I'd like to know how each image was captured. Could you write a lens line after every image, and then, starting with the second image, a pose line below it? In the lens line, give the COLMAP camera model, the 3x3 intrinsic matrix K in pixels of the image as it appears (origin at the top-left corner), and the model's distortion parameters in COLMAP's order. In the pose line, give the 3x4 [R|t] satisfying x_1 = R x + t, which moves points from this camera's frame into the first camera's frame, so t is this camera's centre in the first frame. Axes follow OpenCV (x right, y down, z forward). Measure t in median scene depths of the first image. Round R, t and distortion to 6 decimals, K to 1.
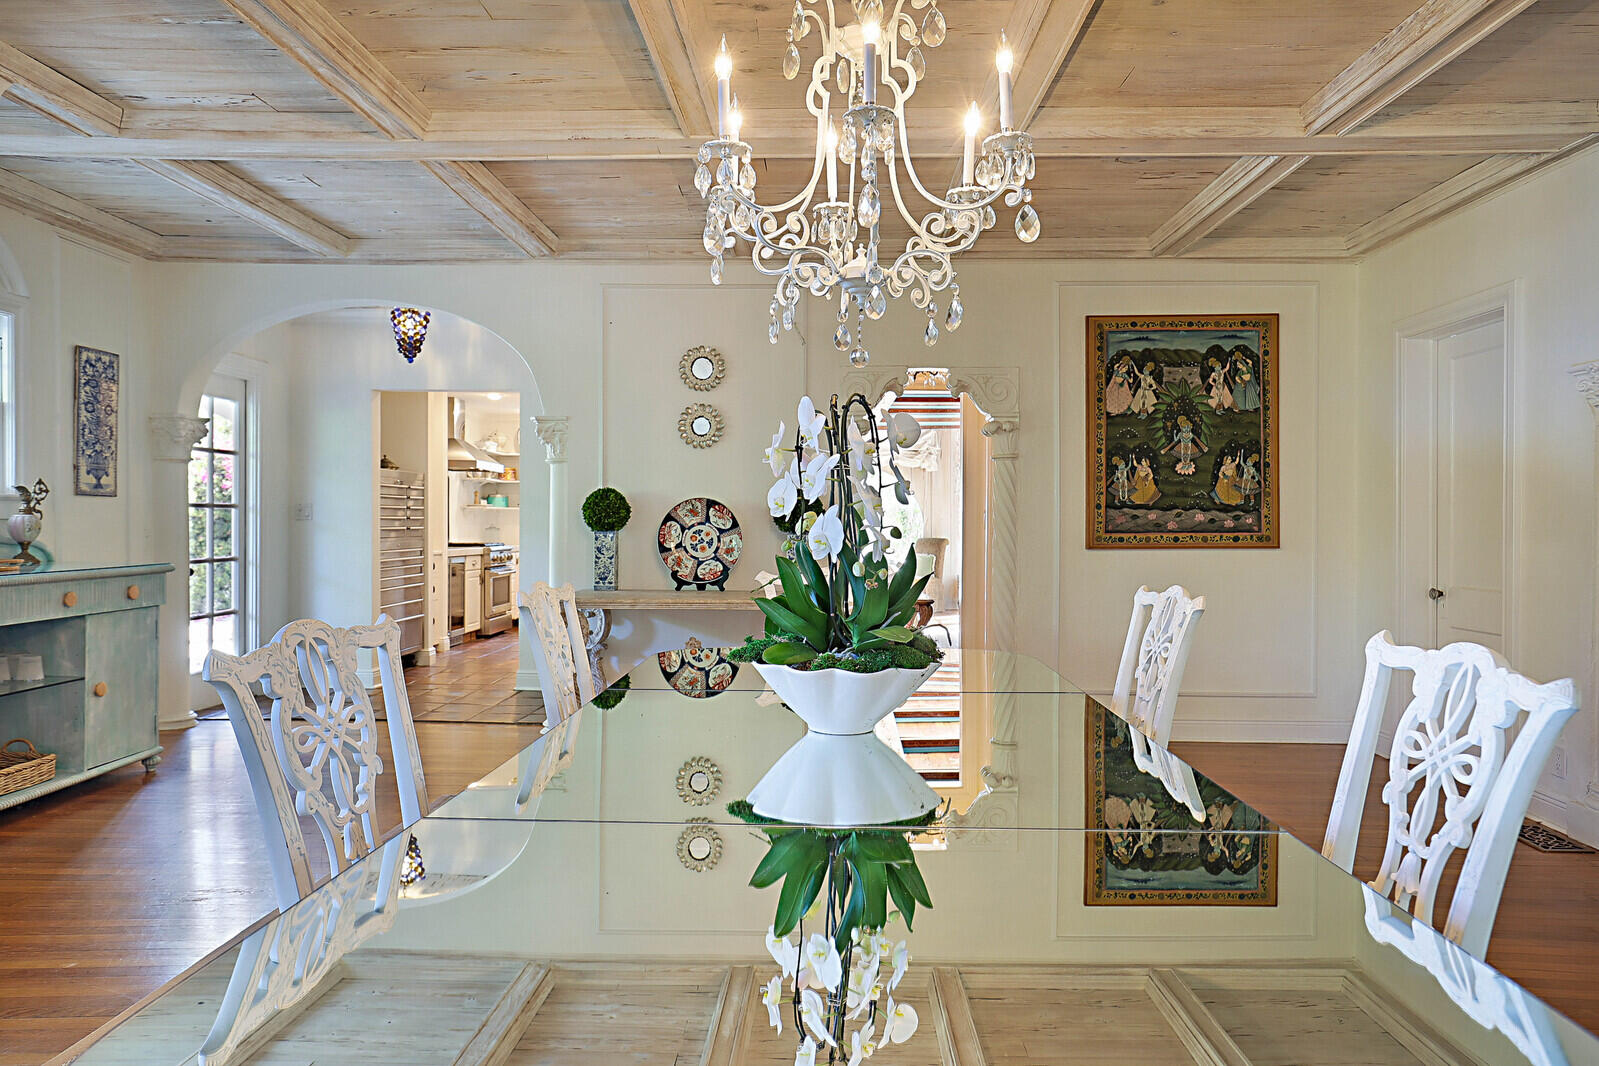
lens RADIAL K [[1092.4, 0, 786.9], [0, 1092.4, 532.8], [0, 0, 1]] dist [-0.000395, -0.000167]
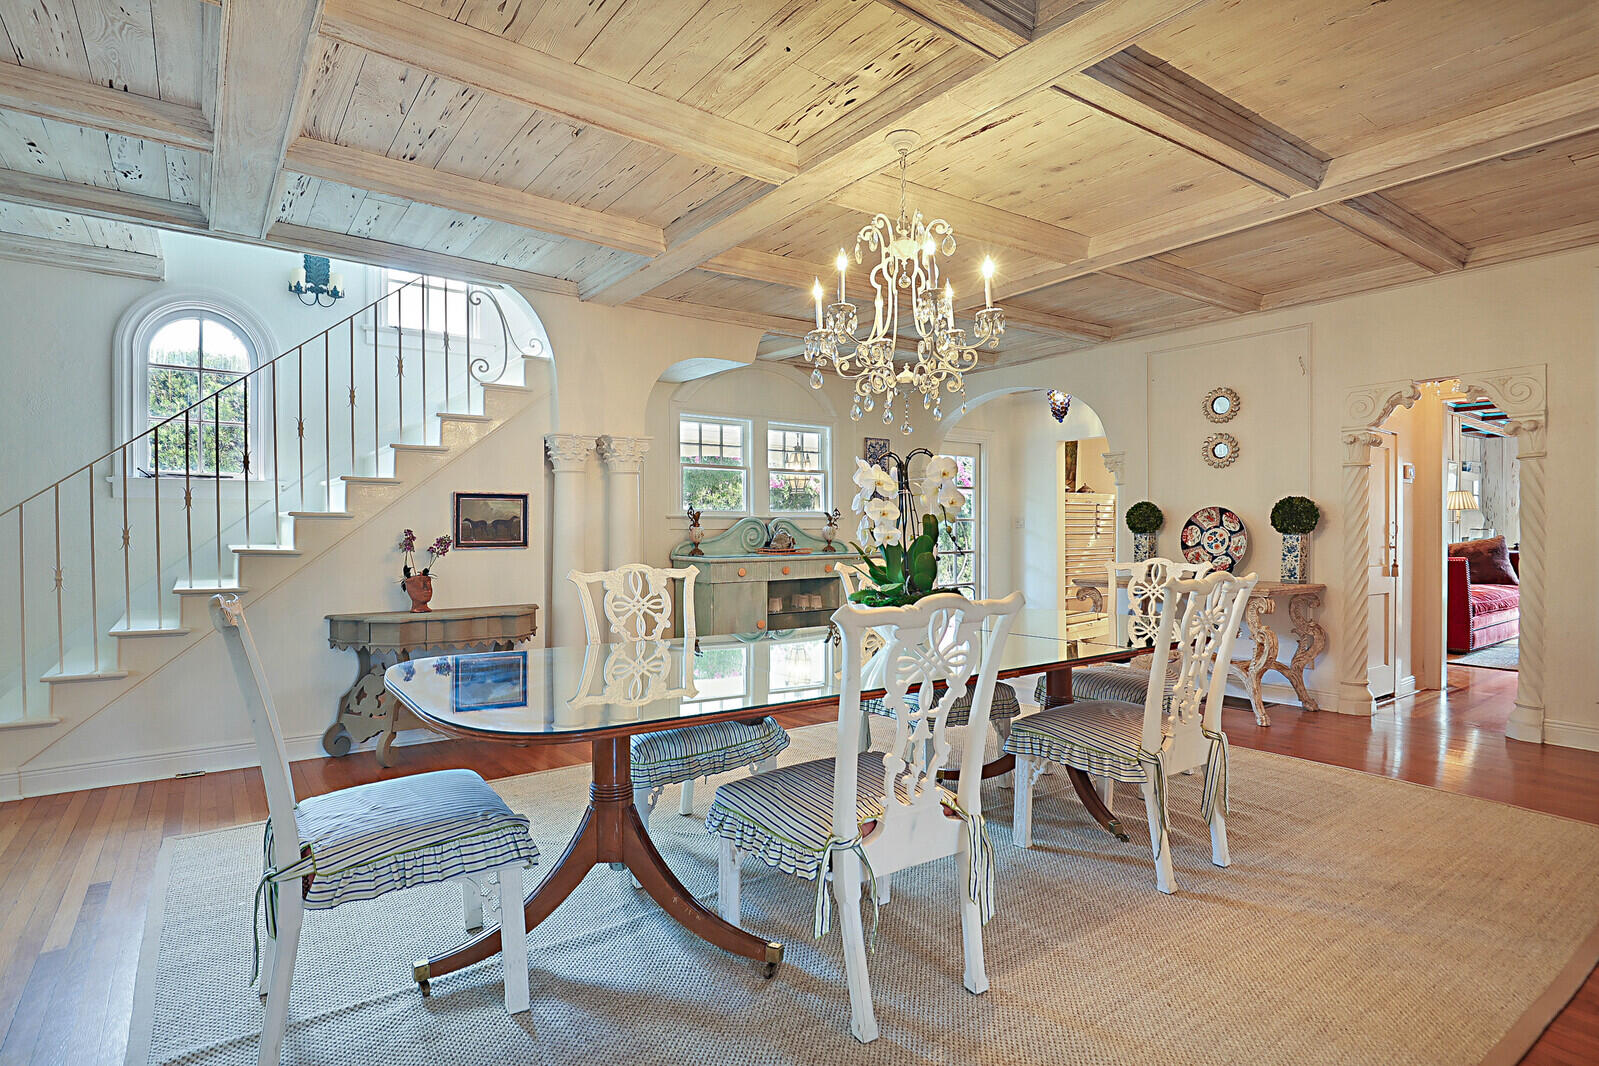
lens RADIAL K [[841.3, 0, 809.4], [0, 841.3, 531.2], [0, 0, 1]] dist [-0.018565, 0.002727]
pose [[0.612935, -0.008782, -0.790085, 0.405189], [0.001006, 0.999946, -0.010334, 0.006067], [0.790133, 0.005540, 0.612910, 0.024051]]
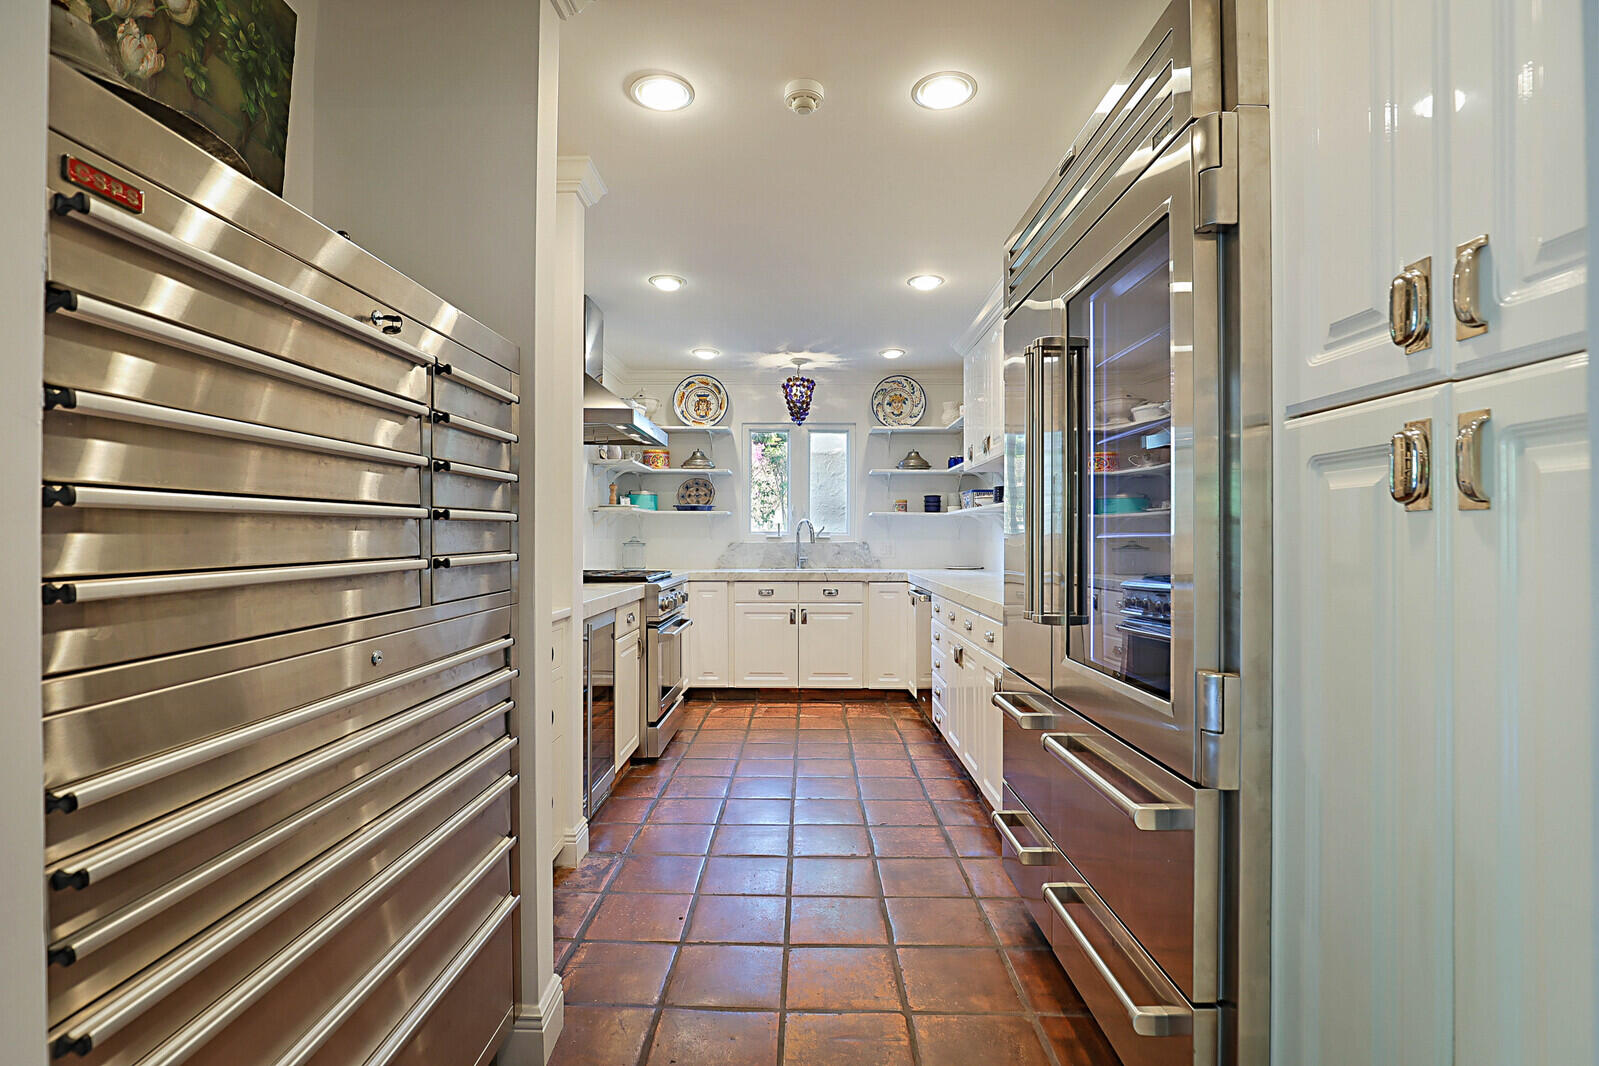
lens RADIAL K [[749.0, 0, 782.3], [0, 749.0, 534.1], [0, 0, 1]] dist [-0.025295, 0.001717]
pose [[0.999995, 0.001800, -0.002696, -0.414111], [-0.001823, 0.999961, -0.008626, -0.012748], [0.002680, 0.008631, 0.999959, 1.267811]]
